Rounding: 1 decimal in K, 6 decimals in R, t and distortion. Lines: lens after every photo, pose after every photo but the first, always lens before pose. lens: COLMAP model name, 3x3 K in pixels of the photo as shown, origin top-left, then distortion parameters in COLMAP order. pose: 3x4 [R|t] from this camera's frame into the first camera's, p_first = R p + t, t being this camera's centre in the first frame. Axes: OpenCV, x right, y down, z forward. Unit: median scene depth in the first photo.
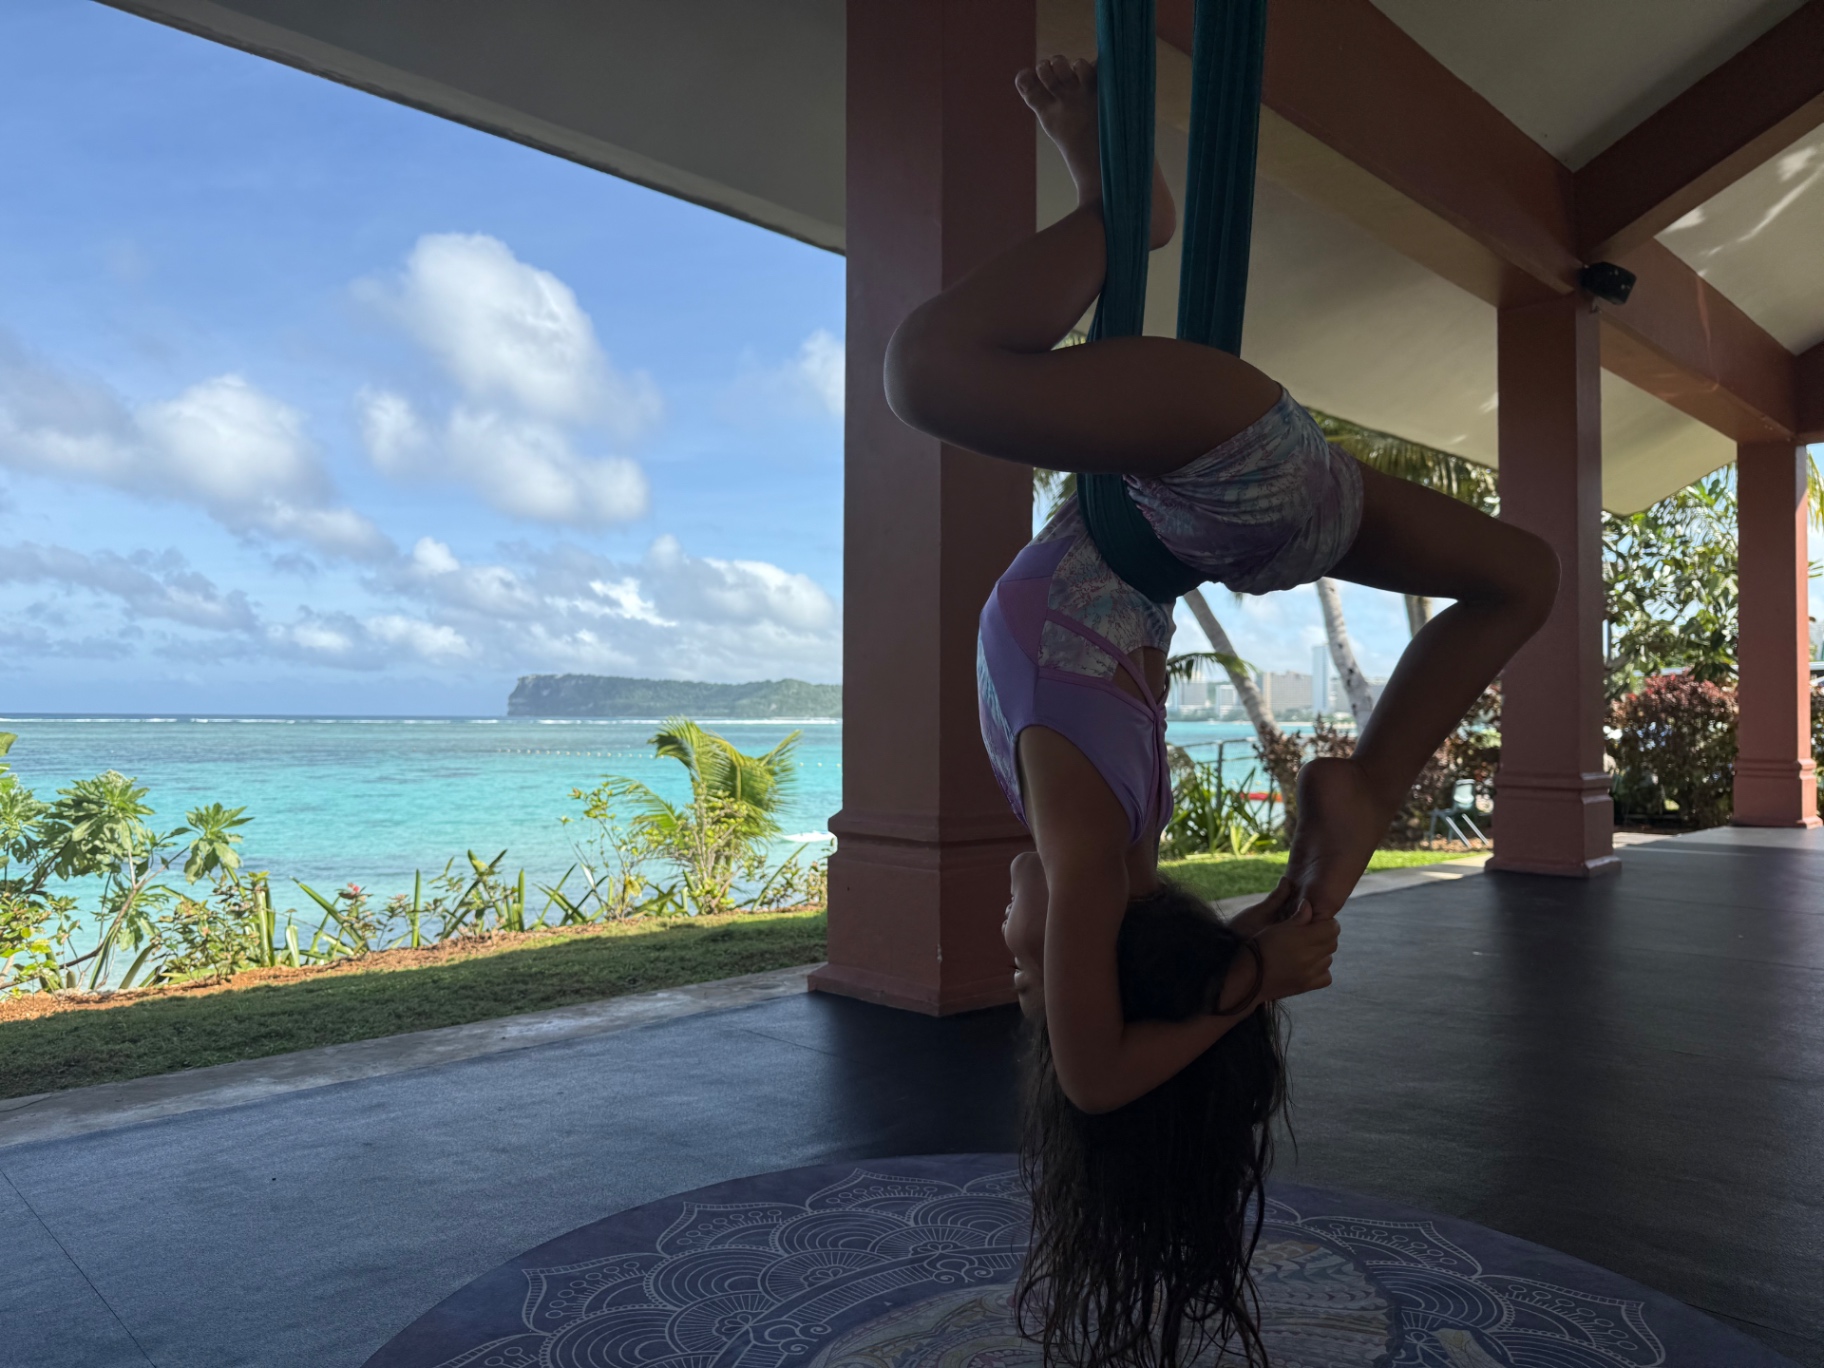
lens RADIAL K [[1282.3, 0, 878.6], [0, 1282.3, 688.1], [0, 0, 1]] dist [0.020497, -0.026094]
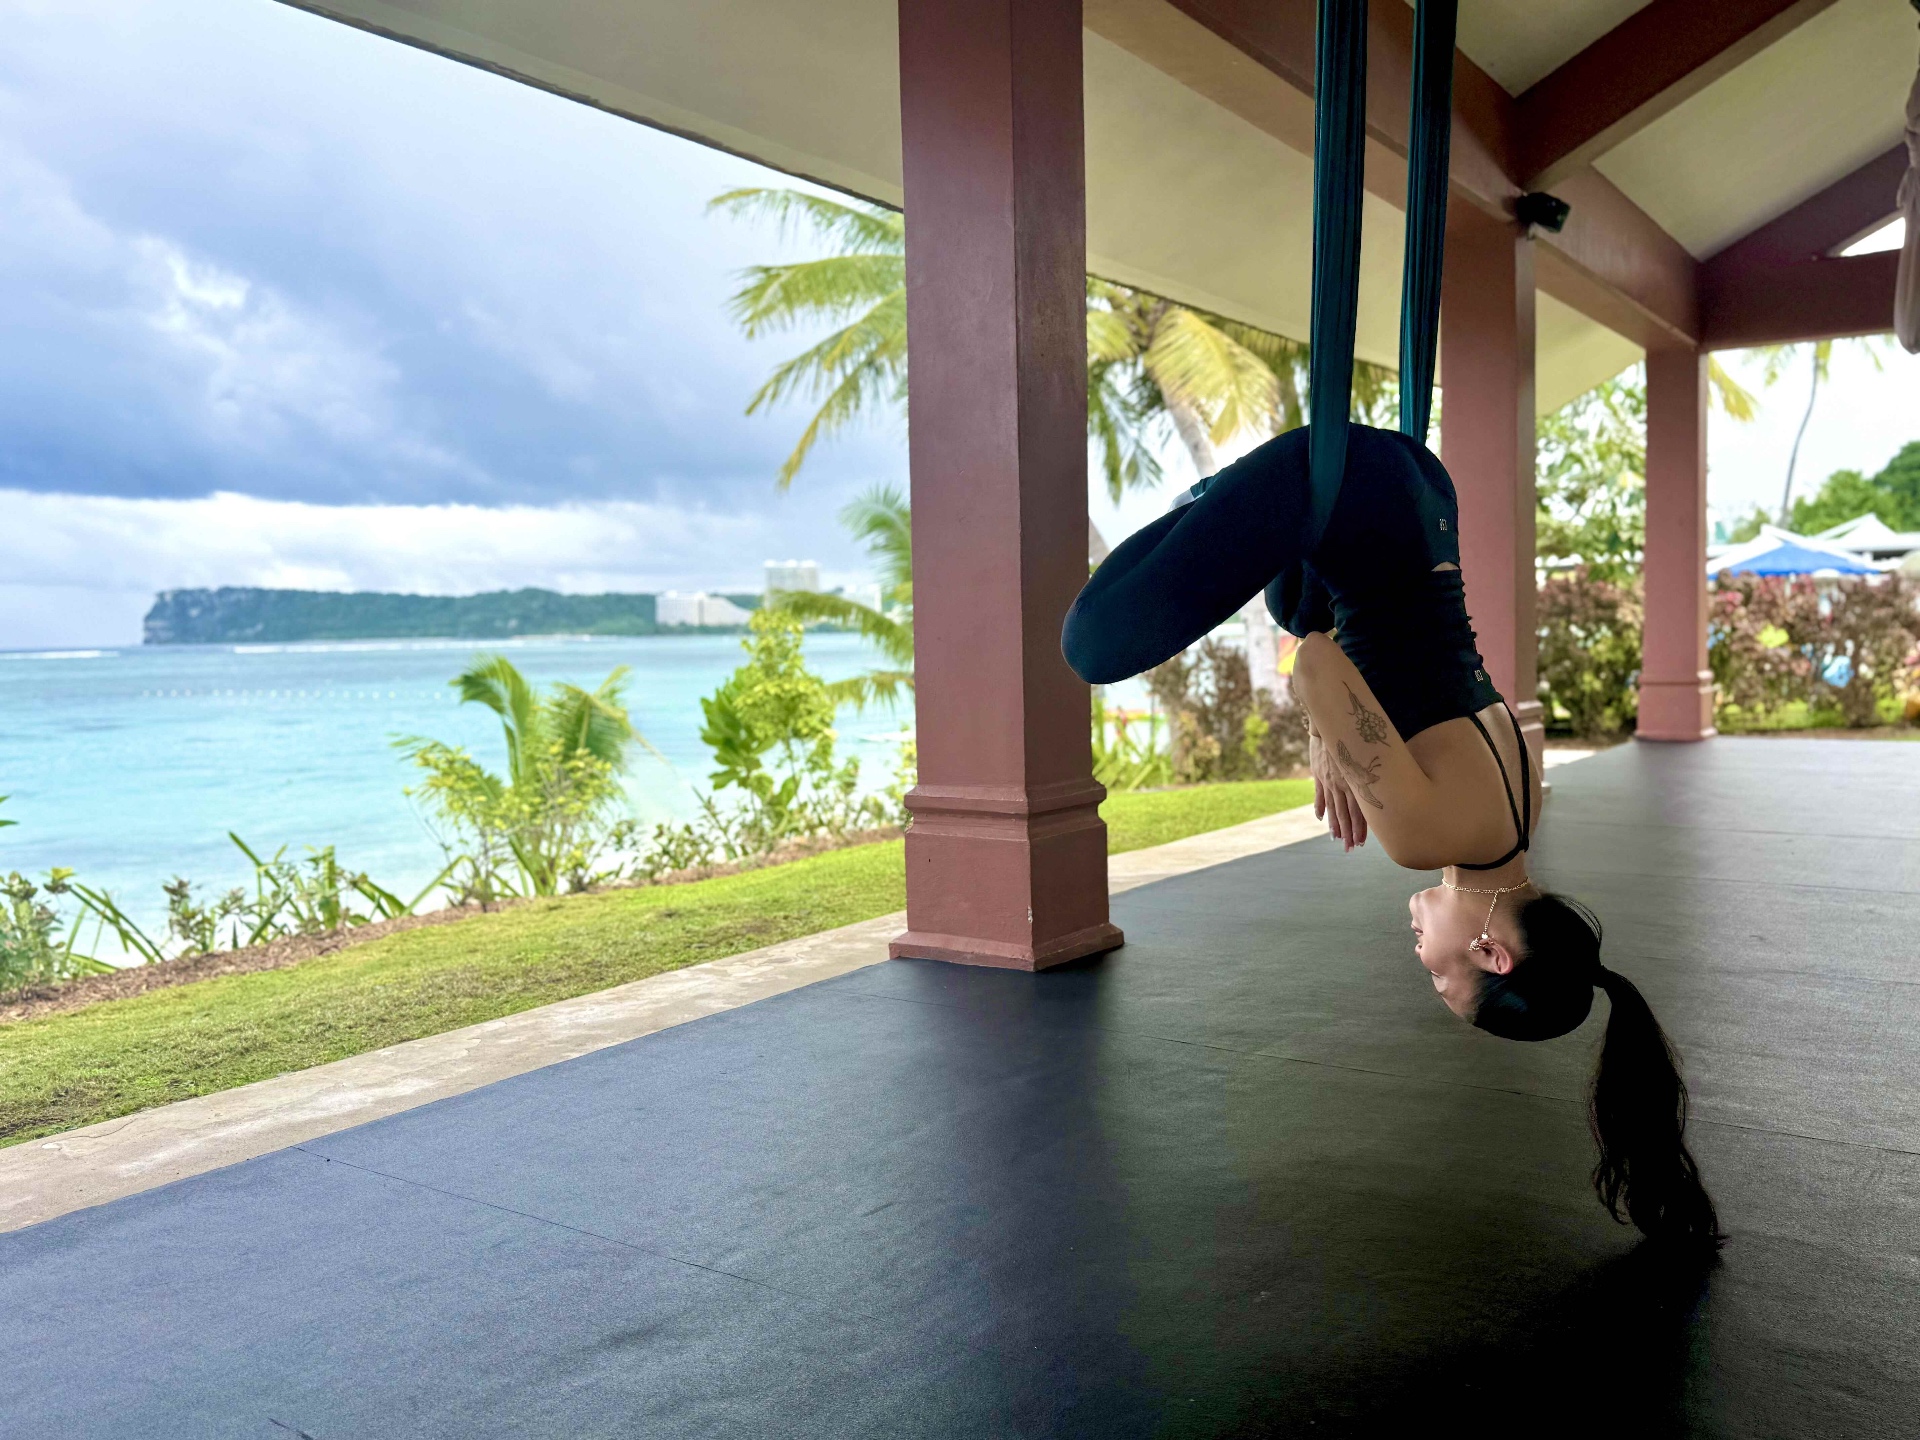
lens RADIAL K [[1580.6, 0, 961.6], [0, 1580.6, 710.4], [0, 0, 1]] dist [0.018355, -0.000830]
pose [[0.979872, -0.037007, 0.196164, -0.182578], [0.022183, 0.996766, 0.077238, -0.048196], [-0.198388, -0.071332, 0.977524, -0.195097]]
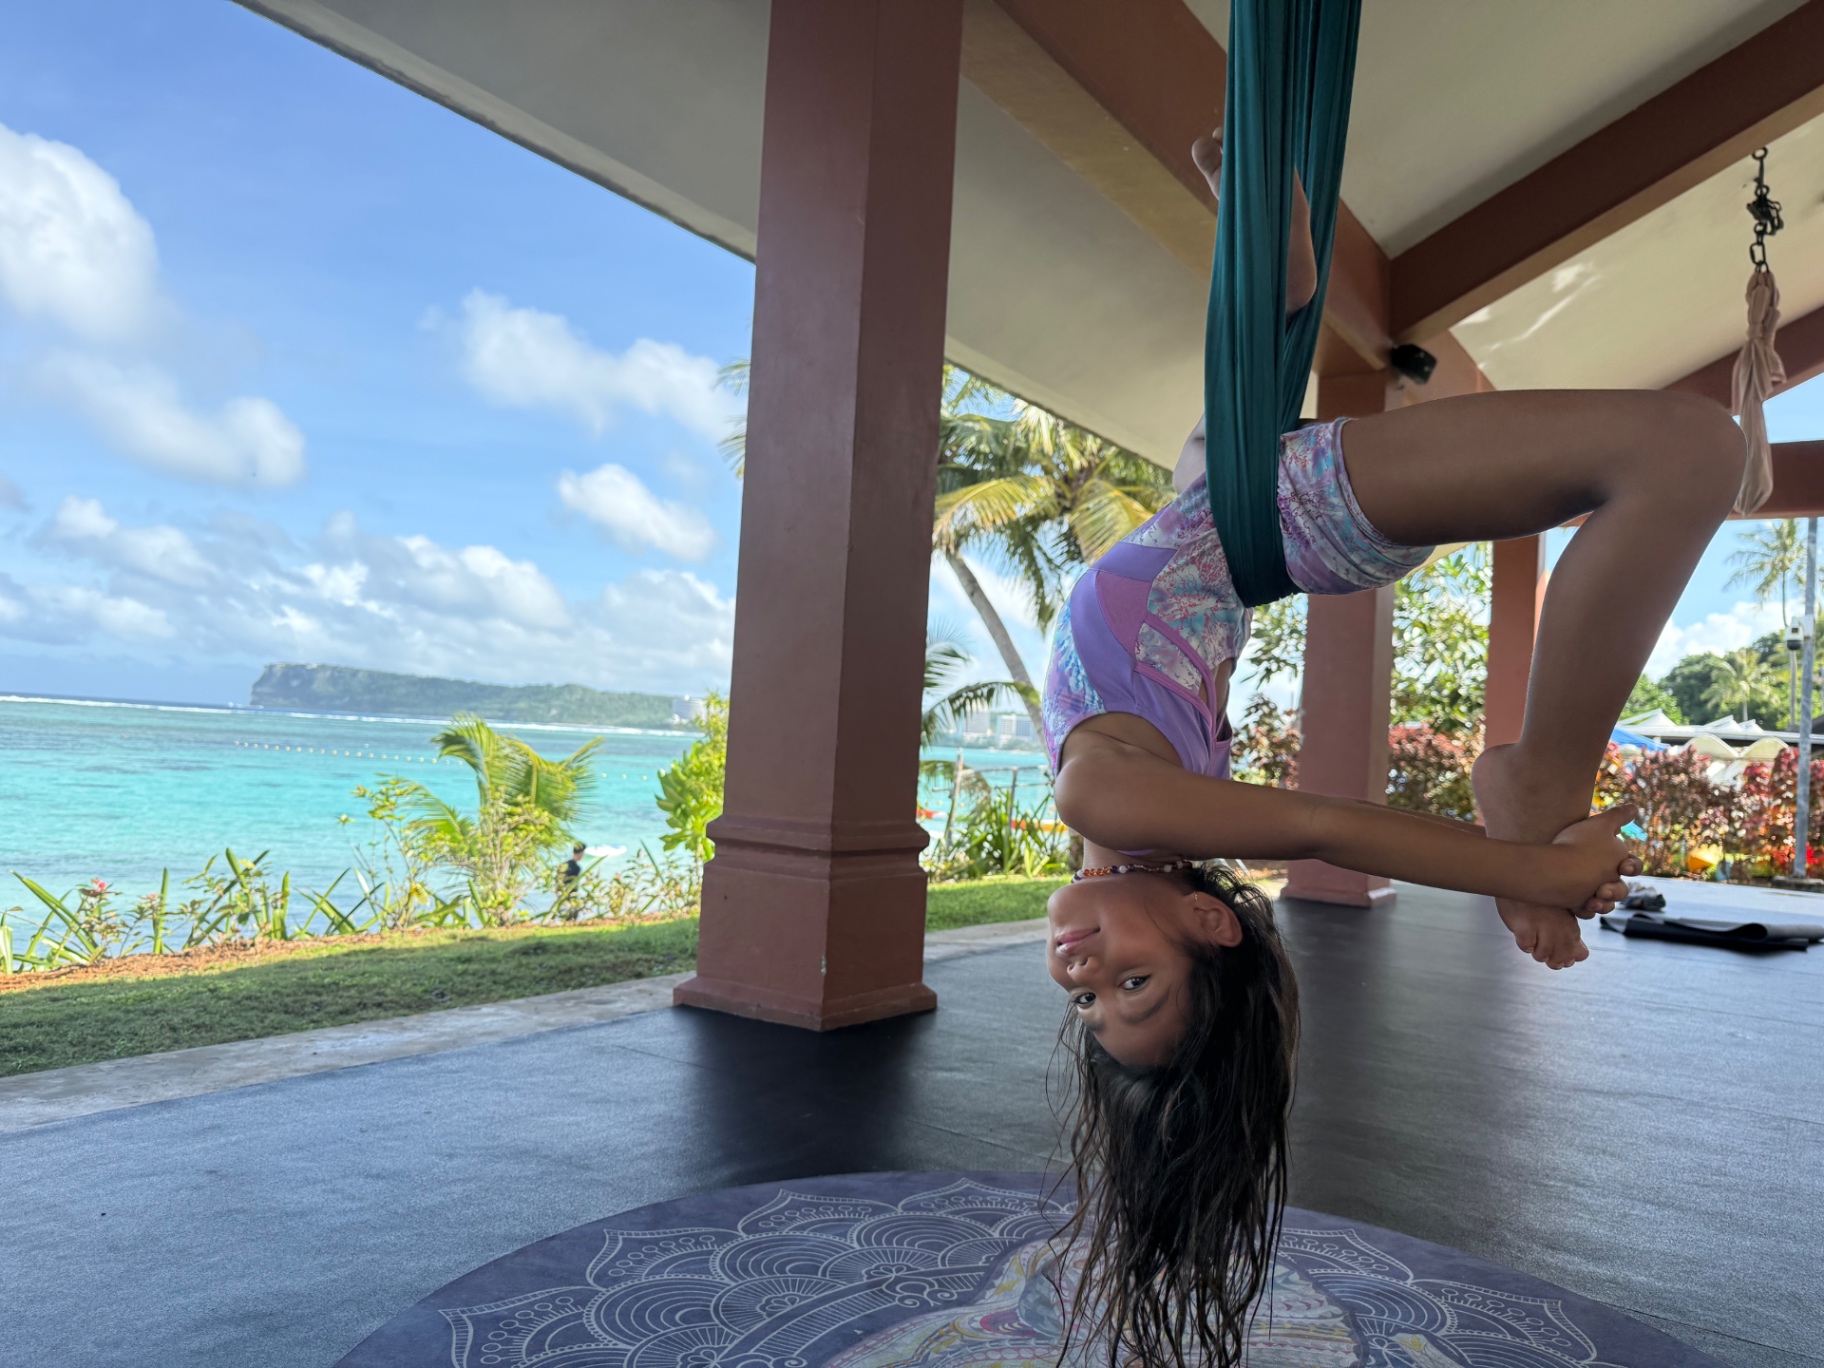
lens RADIAL K [[1282.3, 0, 929.6], [0, 1282.3, 686.6], [0, 0, 1]] dist [0.020497, -0.026094]
pose [[0.977387, 0.059814, 0.202824, -0.056938], [-0.056597, 0.998163, -0.021632, 0.008494], [-0.203745, 0.009663, 0.978976, 0.021735]]
